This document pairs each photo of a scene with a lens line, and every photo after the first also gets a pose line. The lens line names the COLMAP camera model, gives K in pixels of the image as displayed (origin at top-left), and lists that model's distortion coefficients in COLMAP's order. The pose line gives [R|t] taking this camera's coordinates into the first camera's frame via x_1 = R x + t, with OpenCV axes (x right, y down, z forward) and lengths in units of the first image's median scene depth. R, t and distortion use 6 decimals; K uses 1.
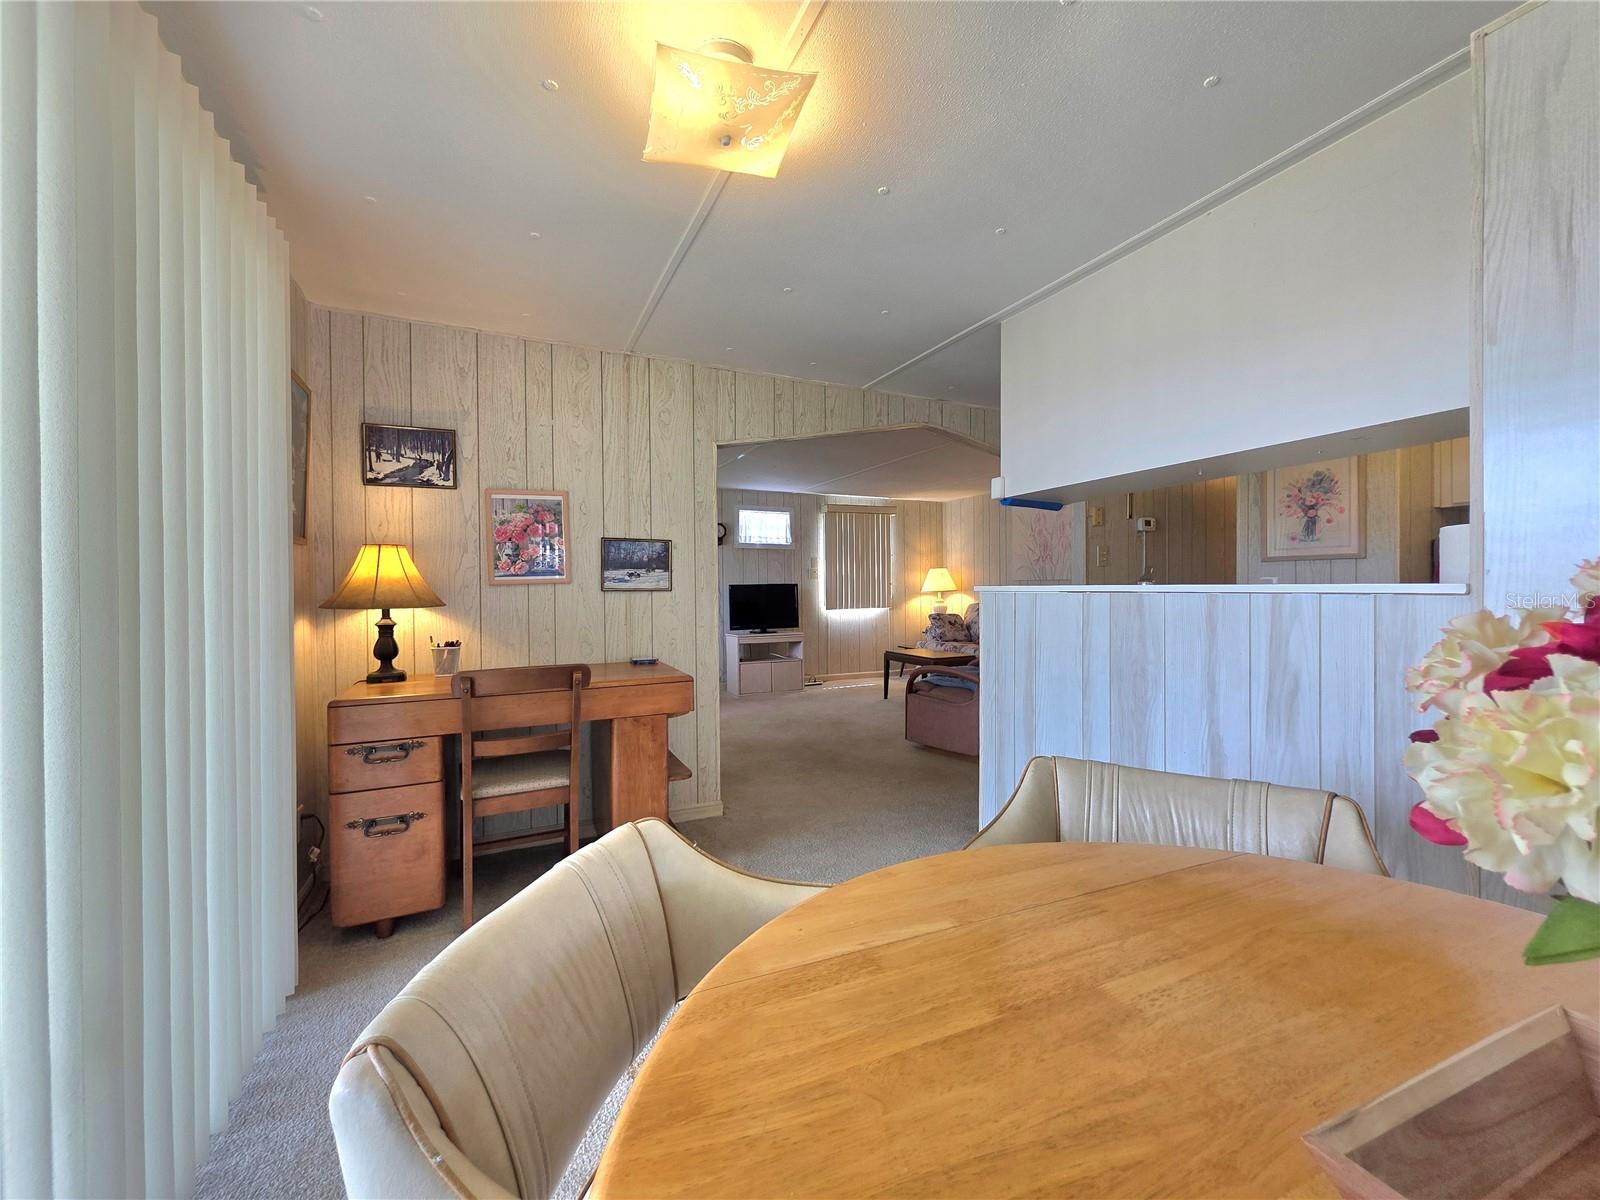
lens RADIAL K [[638.5, 0, 796.2], [0, 638.5, 595.3], [0, 0, 1]] dist [-0.003006, 0.000619]
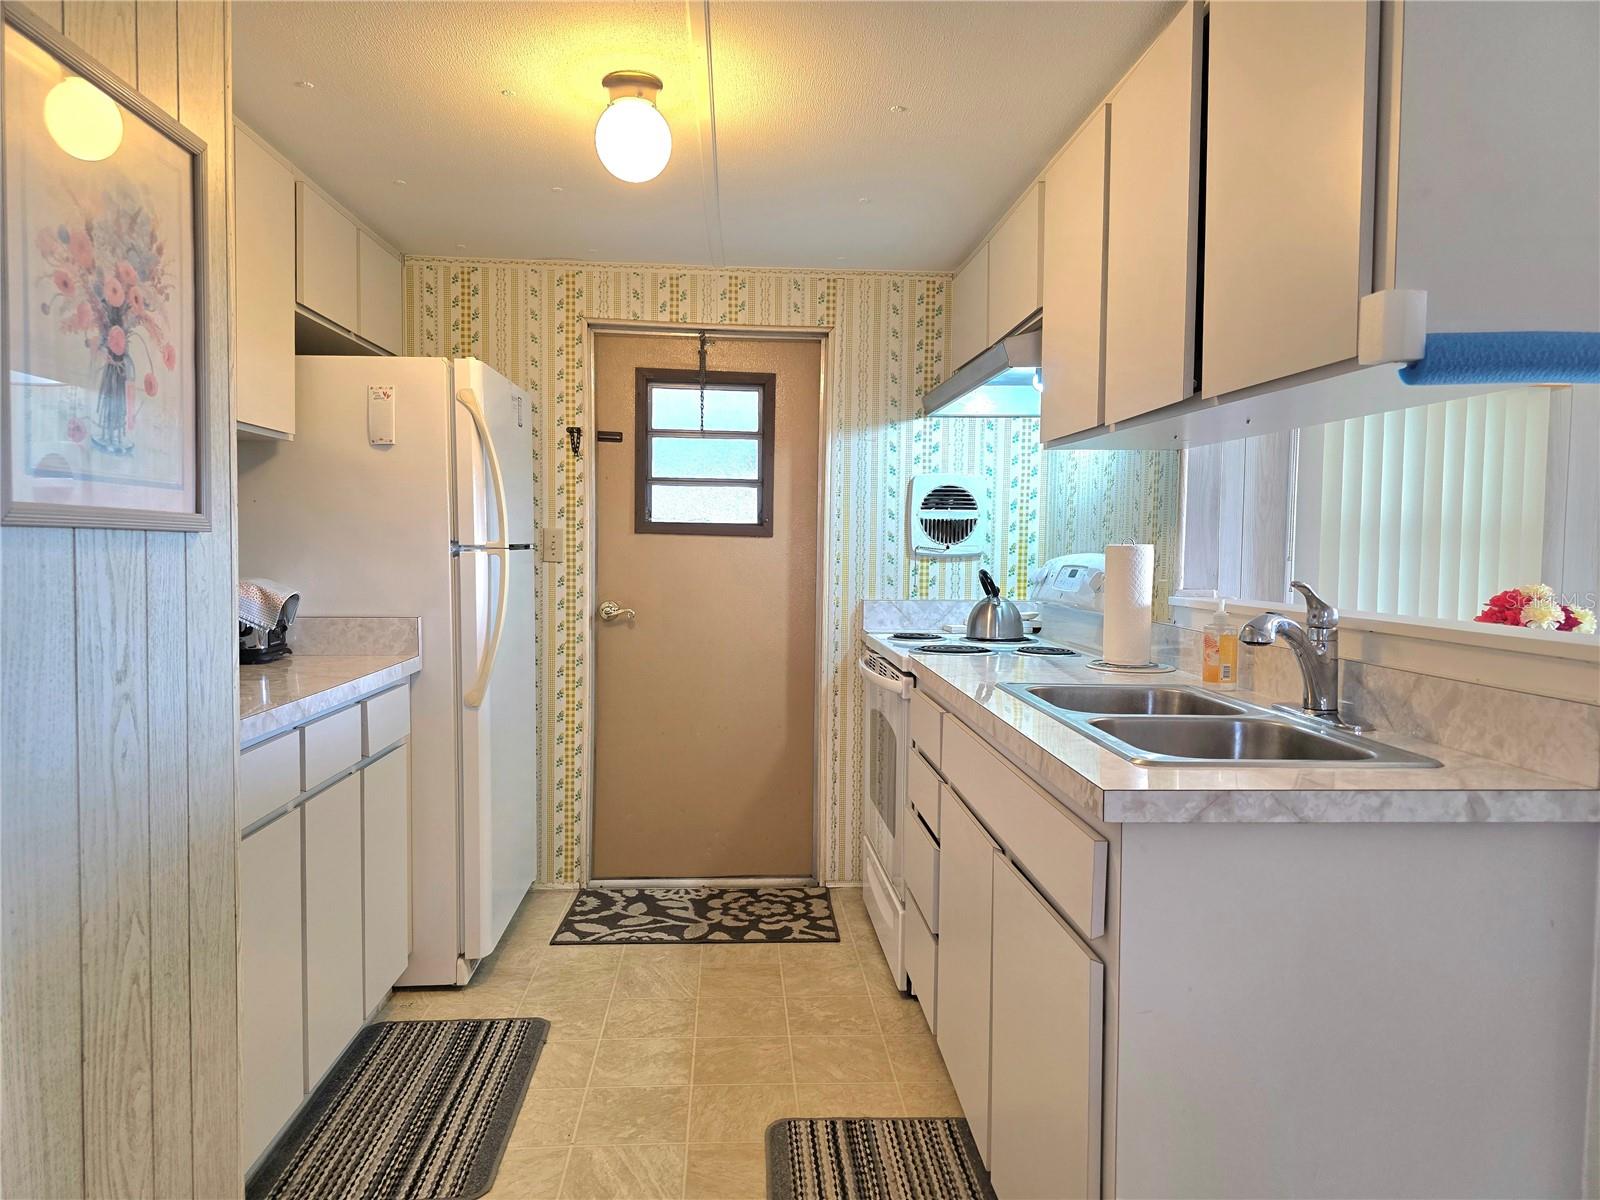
lens RADIAL K [[1076.0, 0, 805.1], [0, 1076.0, 598.2], [0, 0, 1]] dist [0.047561, -0.040385]
pose [[-0.933212, -0.023363, 0.358565, 0.400982], [-0.003404, 0.998414, 0.056194, -0.052330], [-0.359310, 0.051220, -0.931812, 1.304849]]
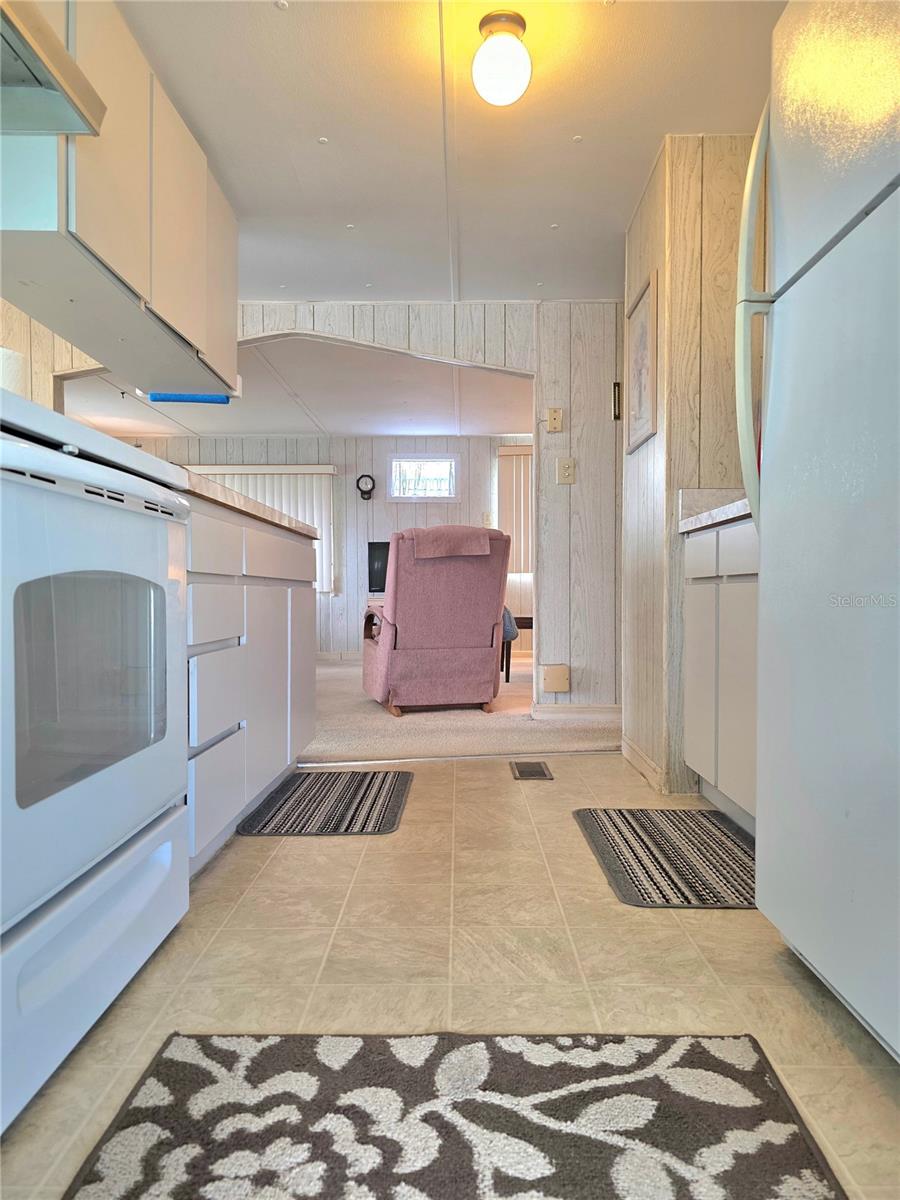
lens RADIAL K [[807.0, 0, 451.9], [0, 807.0, 604.6], [0, 0, 1]] dist [0.047561, -0.040385]
pose [[0.902965, 0.010164, -0.429593, 1.020153], [-0.007396, 0.999940, 0.008114, 0.126825], [0.429650, -0.004150, 0.902986, 0.047971]]
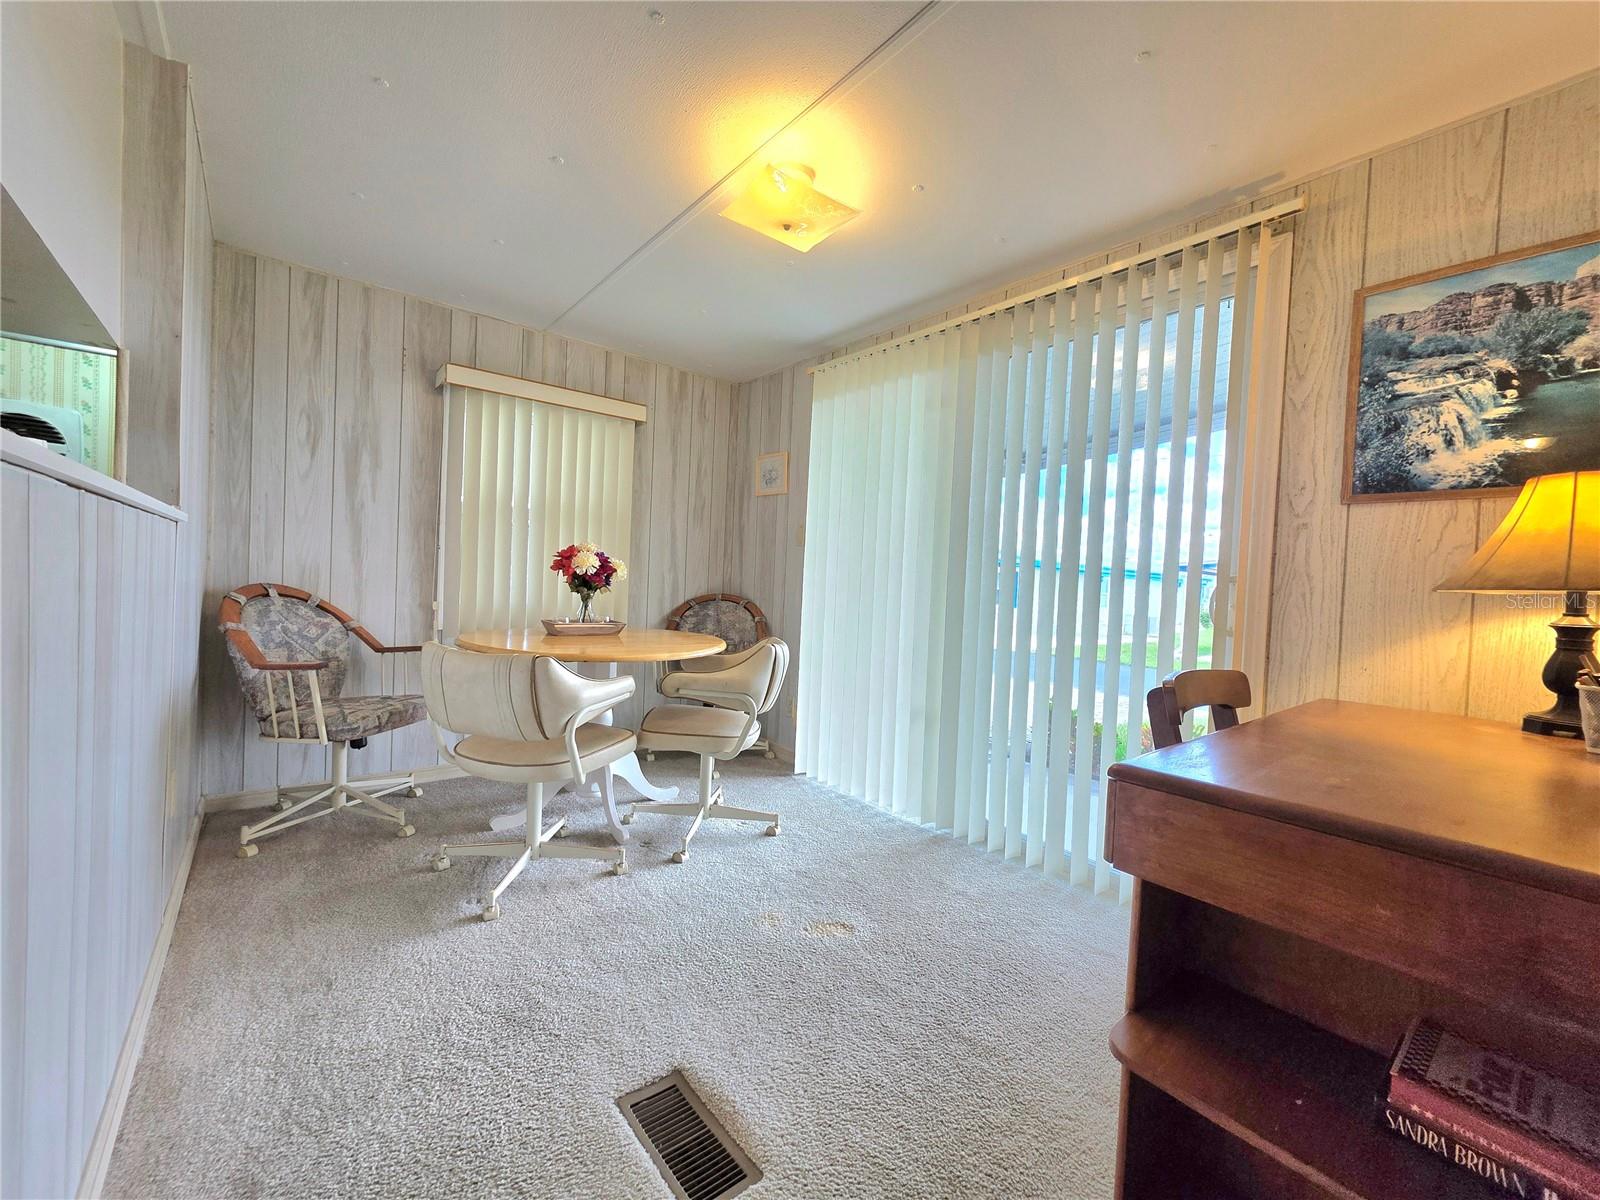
lens RADIAL K [[638.5, 0, 810.7], [0, 638.5, 592.0], [0, 0, 1]] dist [-0.003006, 0.000619]
pose [[-0.963091, -0.033595, -0.267070, 0.056911], [-0.042696, 0.998686, 0.028343, 0.020775], [0.265767, 0.038700, -0.963260, 0.978796]]
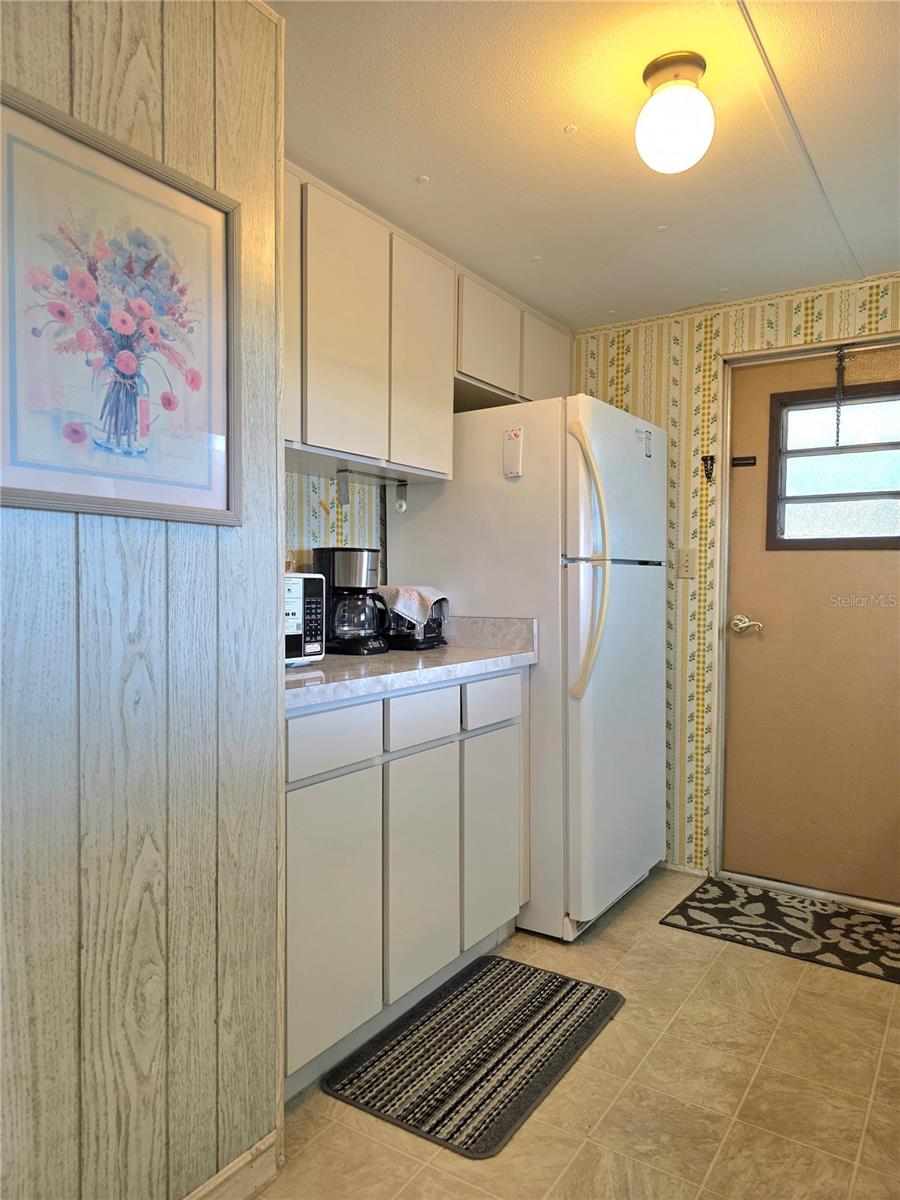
lens RADIAL K [[807.0, 0, 451.3], [0, 807.0, 610.5], [0, 0, 1]] dist [0.047561, -0.040385]
pose [[-0.527069, -0.026930, 0.849396, 0.390442], [0.005570, 0.999367, 0.035141, -0.022176], [-0.849804, 0.023253, -0.526586, 1.074803]]
